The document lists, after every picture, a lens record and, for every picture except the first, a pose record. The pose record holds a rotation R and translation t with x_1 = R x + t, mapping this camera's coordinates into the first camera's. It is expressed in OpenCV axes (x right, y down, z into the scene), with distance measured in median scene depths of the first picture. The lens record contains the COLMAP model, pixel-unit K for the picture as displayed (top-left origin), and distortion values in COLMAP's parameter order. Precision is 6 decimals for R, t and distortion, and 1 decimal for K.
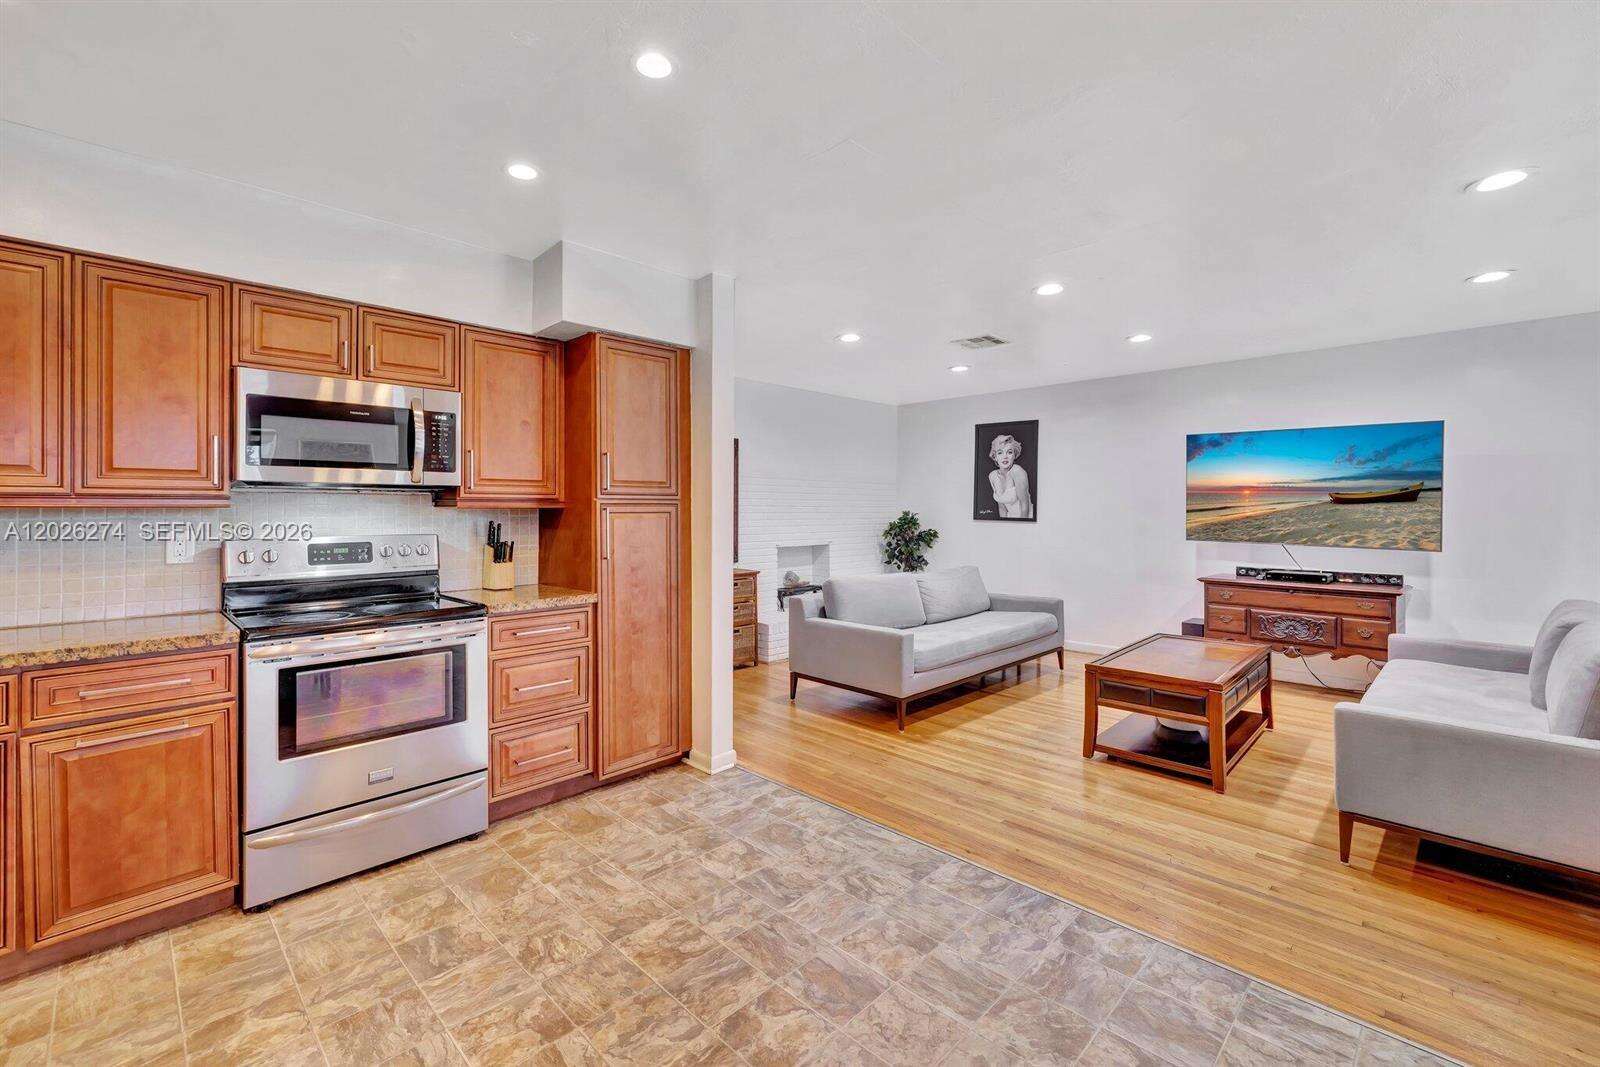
lens RADIAL K [[677.4, 0, 797.5], [0, 677.4, 505.3], [0, 0, 1]] dist [-0.002654, 0.001020]
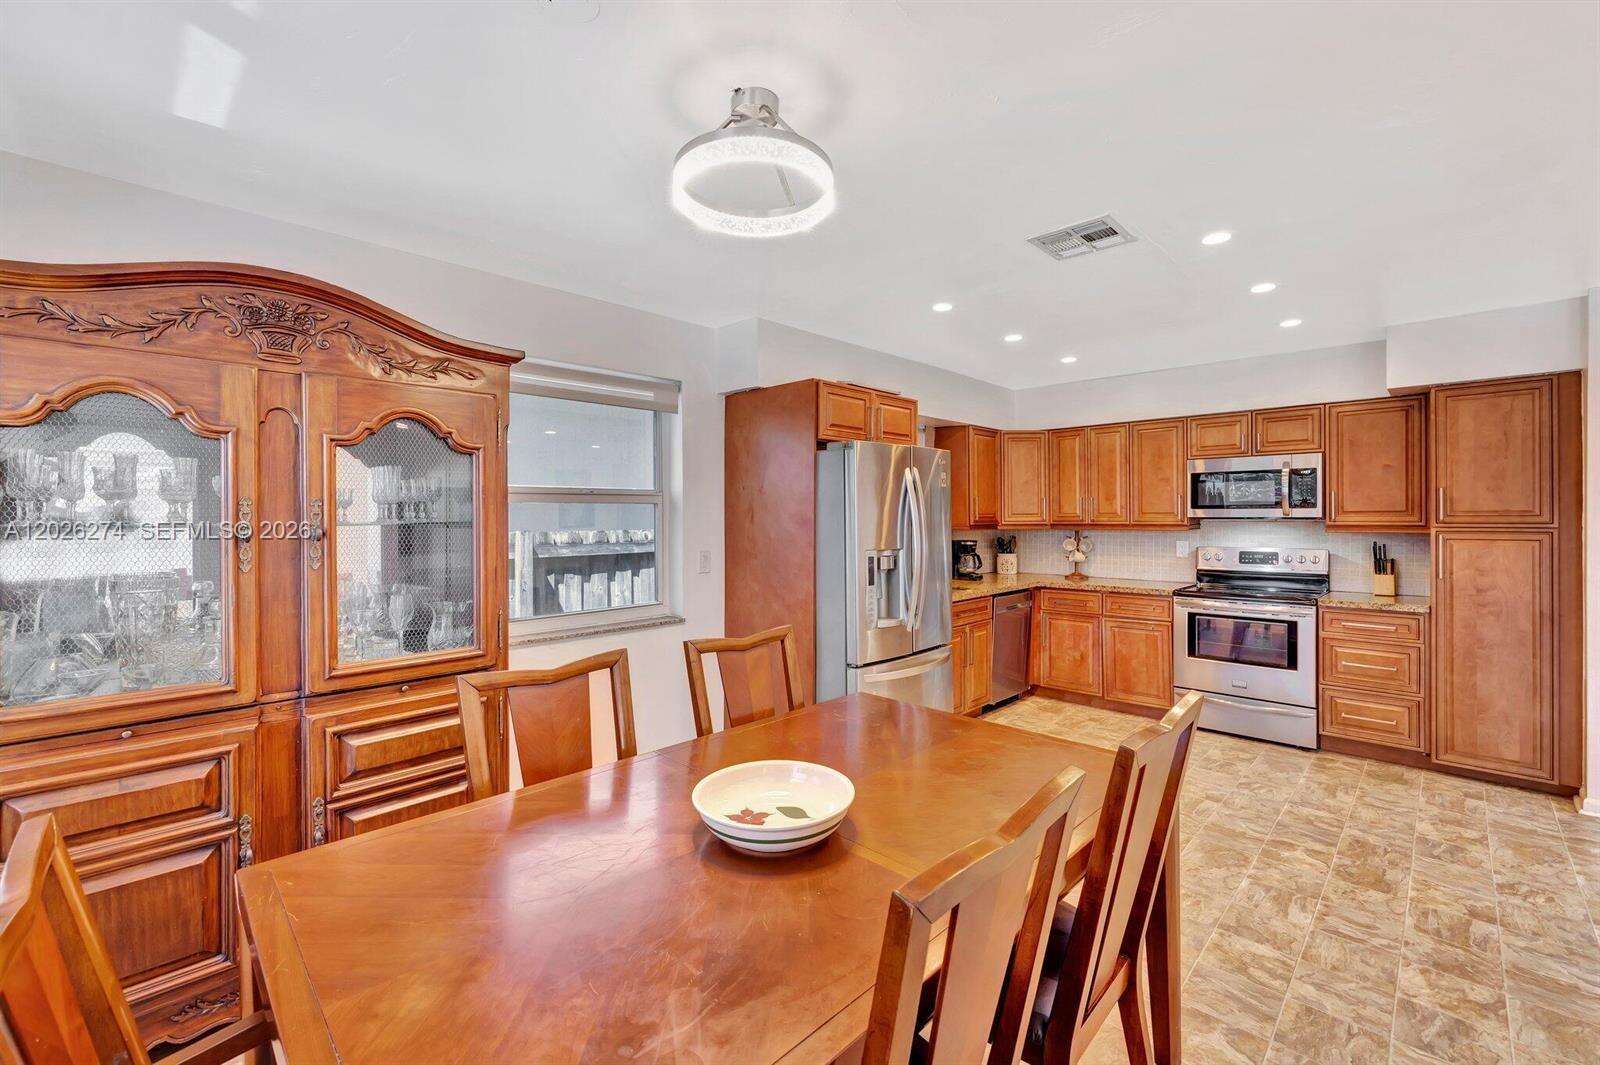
lens RADIAL K [[677.4, 0, 792.1], [0, 677.4, 517.4], [0, 0, 1]] dist [-0.002654, 0.001020]
pose [[-0.000603, 0.003523, -0.999994, 1.029453], [0.008895, 0.999954, 0.003517, -0.046718], [0.999960, -0.008893, -0.000634, -0.146256]]
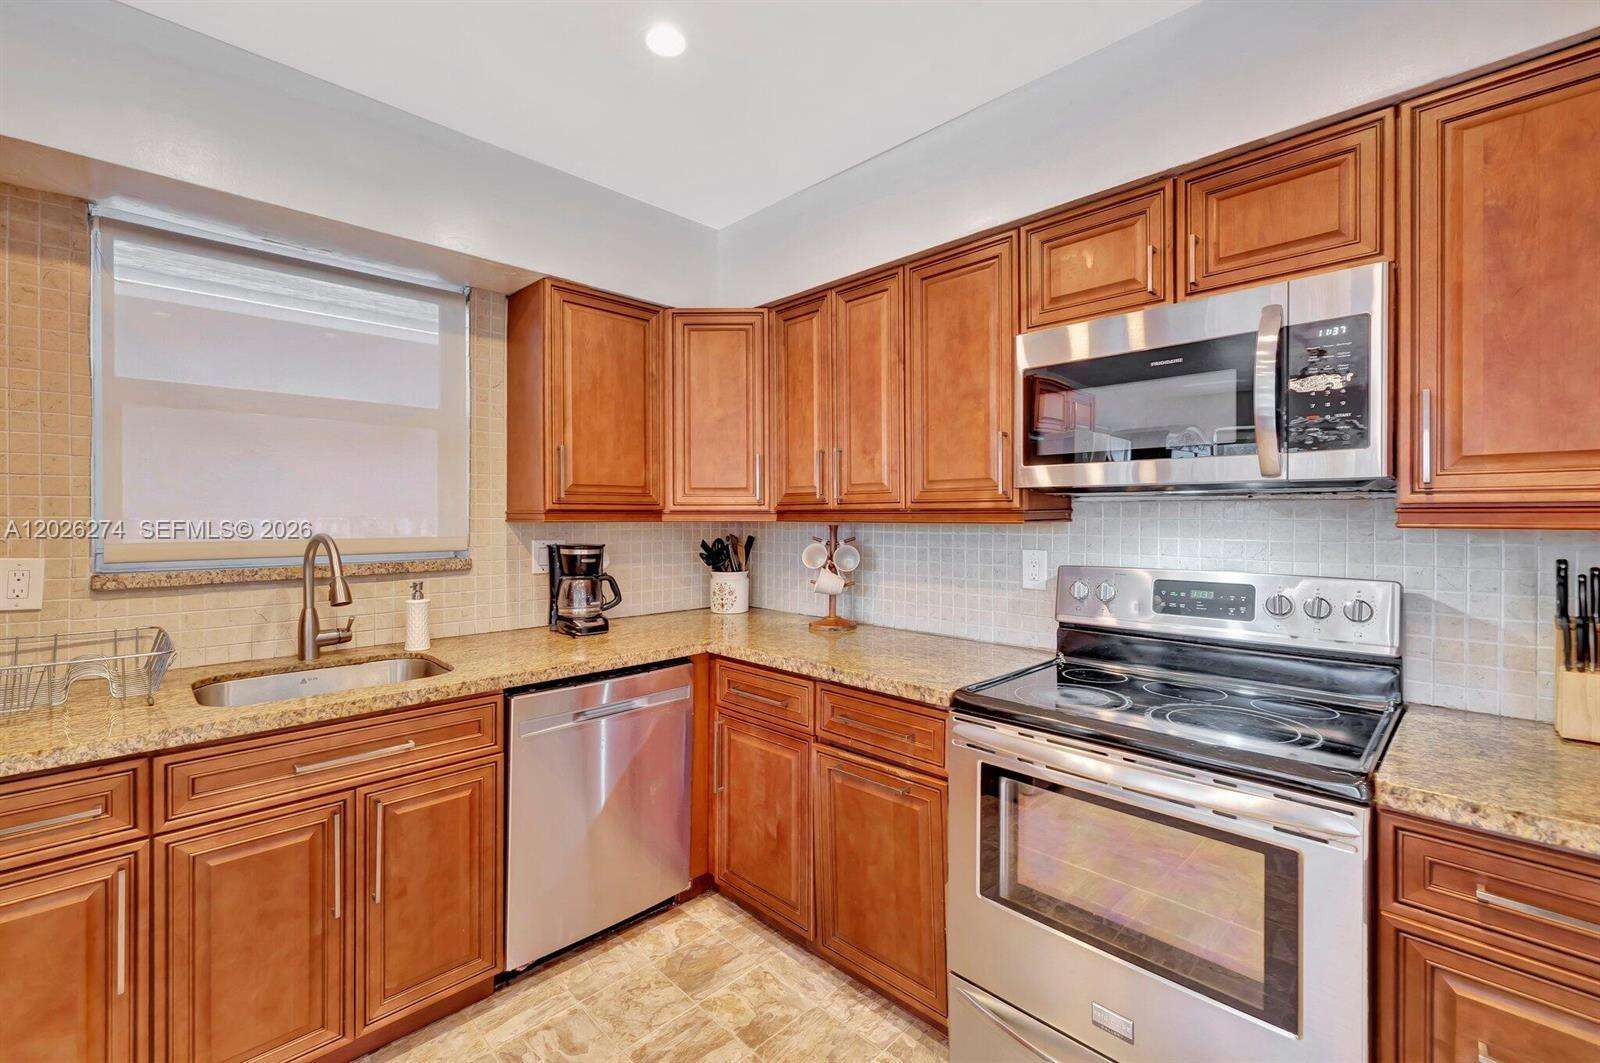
lens RADIAL K [[677.4, 0, 808.5], [0, 677.4, 517.7], [0, 0, 1]] dist [-0.002654, 0.001020]
pose [[-0.007783, 0.005043, -0.999957, -0.066096], [0.005588, 0.999972, 0.005000, -0.007607], [0.999954, -0.005549, -0.007811, 0.682664]]
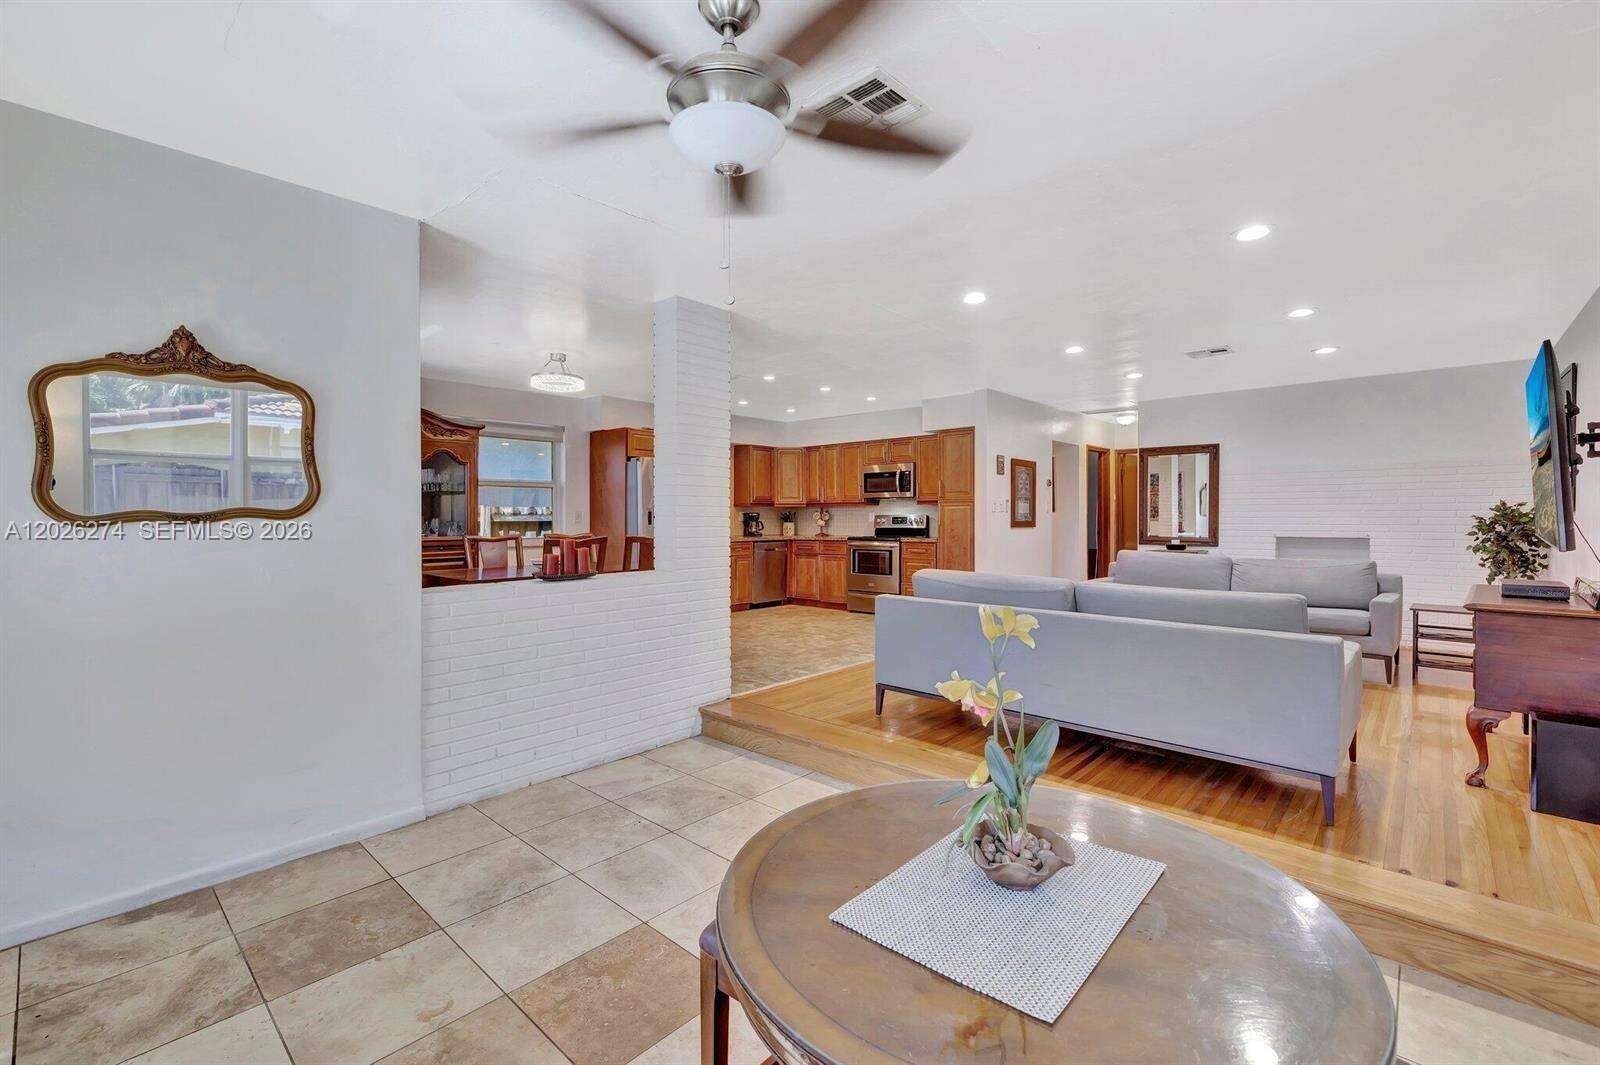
lens RADIAL K [[706.2, 0, 793.1], [0, 706.2, 520.0], [0, 0, 1]] dist [0.023889, 0.000832]
pose [[0.030305, 0.004437, -0.999531, 2.544706], [0.008405, 0.999954, 0.004694, 0.053336], [0.999505, -0.008543, 0.030266, 0.458768]]
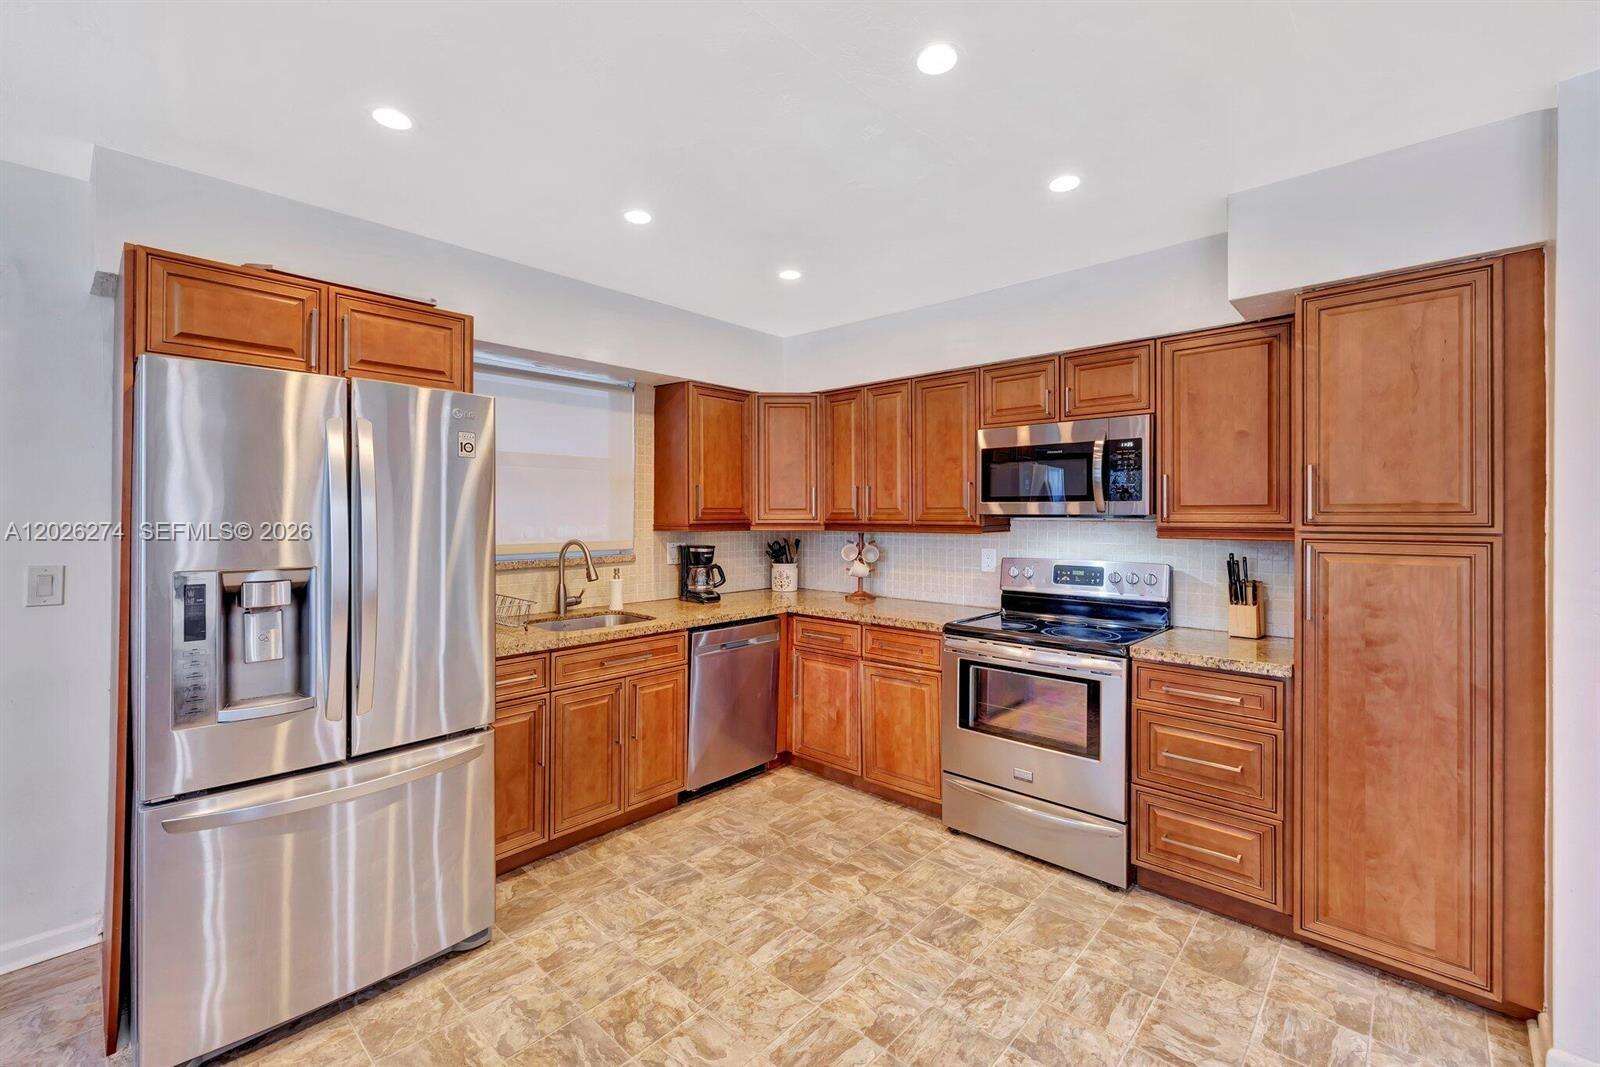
lens RADIAL K [[677.4, 0, 794.0], [0, 677.4, 515.1], [0, 0, 1]] dist [-0.002654, 0.001020]
pose [[0.025124, 0.002851, -0.999680, 0.450545], [0.004308, 0.999986, 0.002960, -0.035451], [0.999675, -0.004381, 0.025111, 0.528704]]
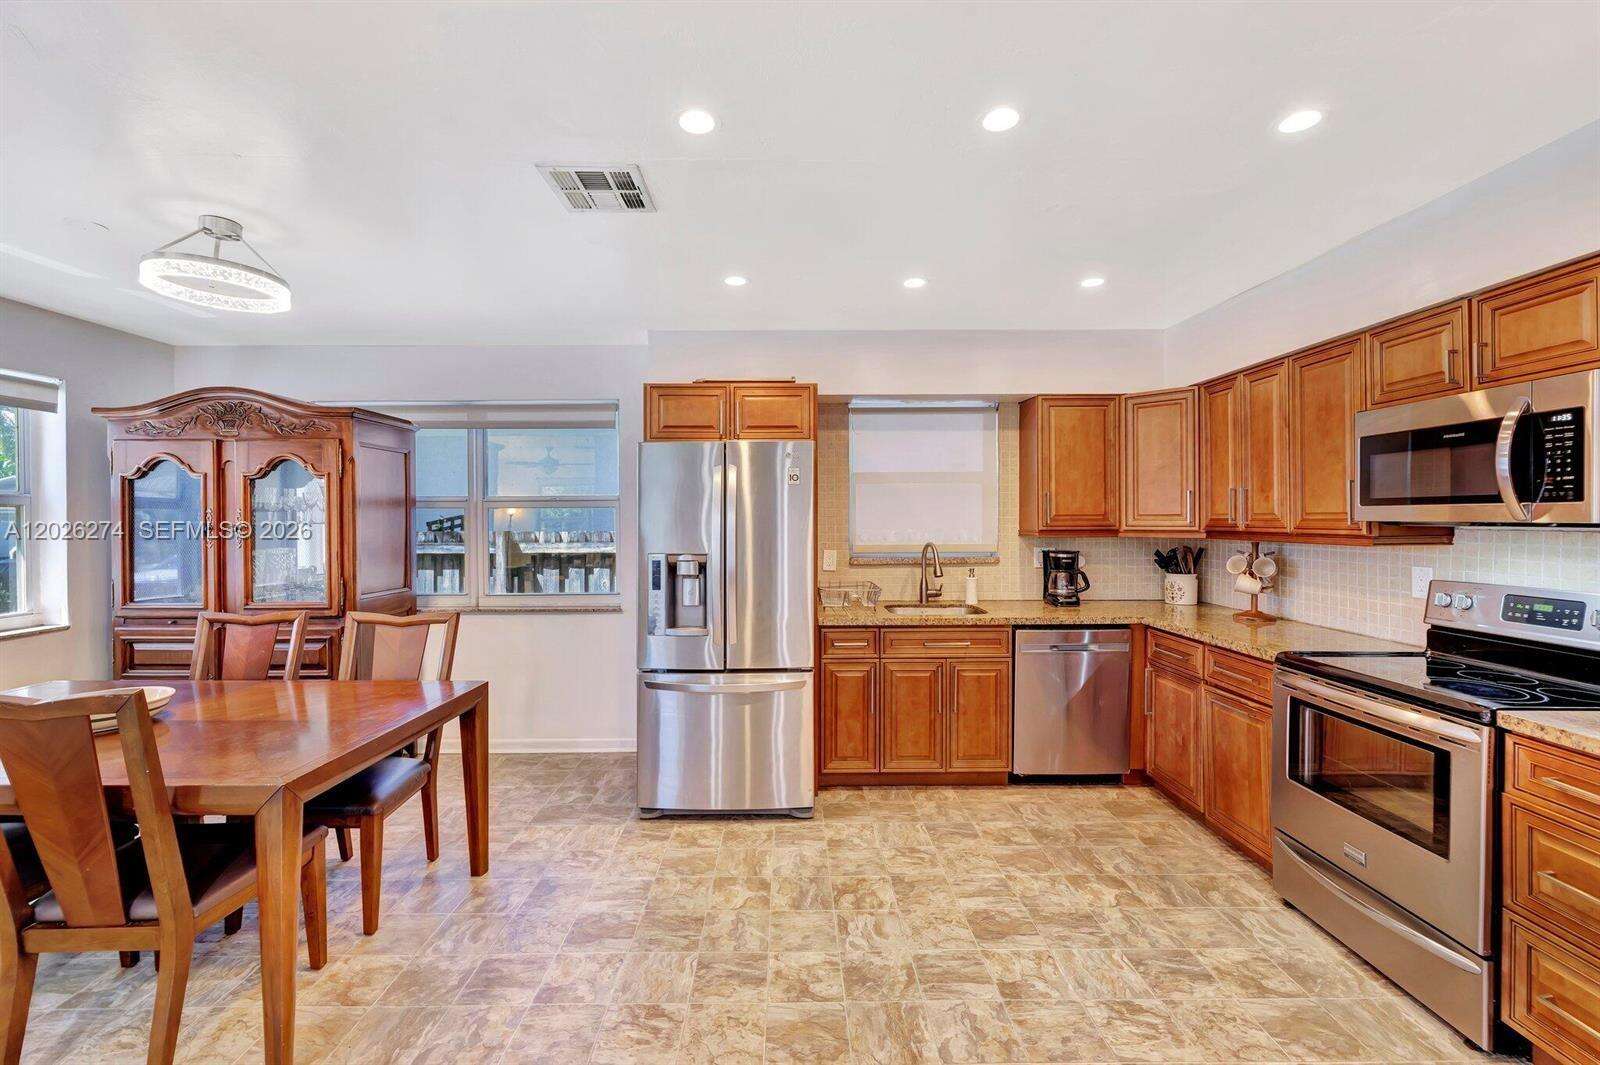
lens RADIAL K [[677.4, 0, 780.7], [0, 677.4, 523.2], [0, 0, 1]] dist [-0.002654, 0.001020]
pose [[-0.719675, 0.010695, -0.694229, 0.481116], [0.009684, 0.999939, 0.005366, -0.041889], [0.694244, -0.002862, -0.719734, 0.999611]]
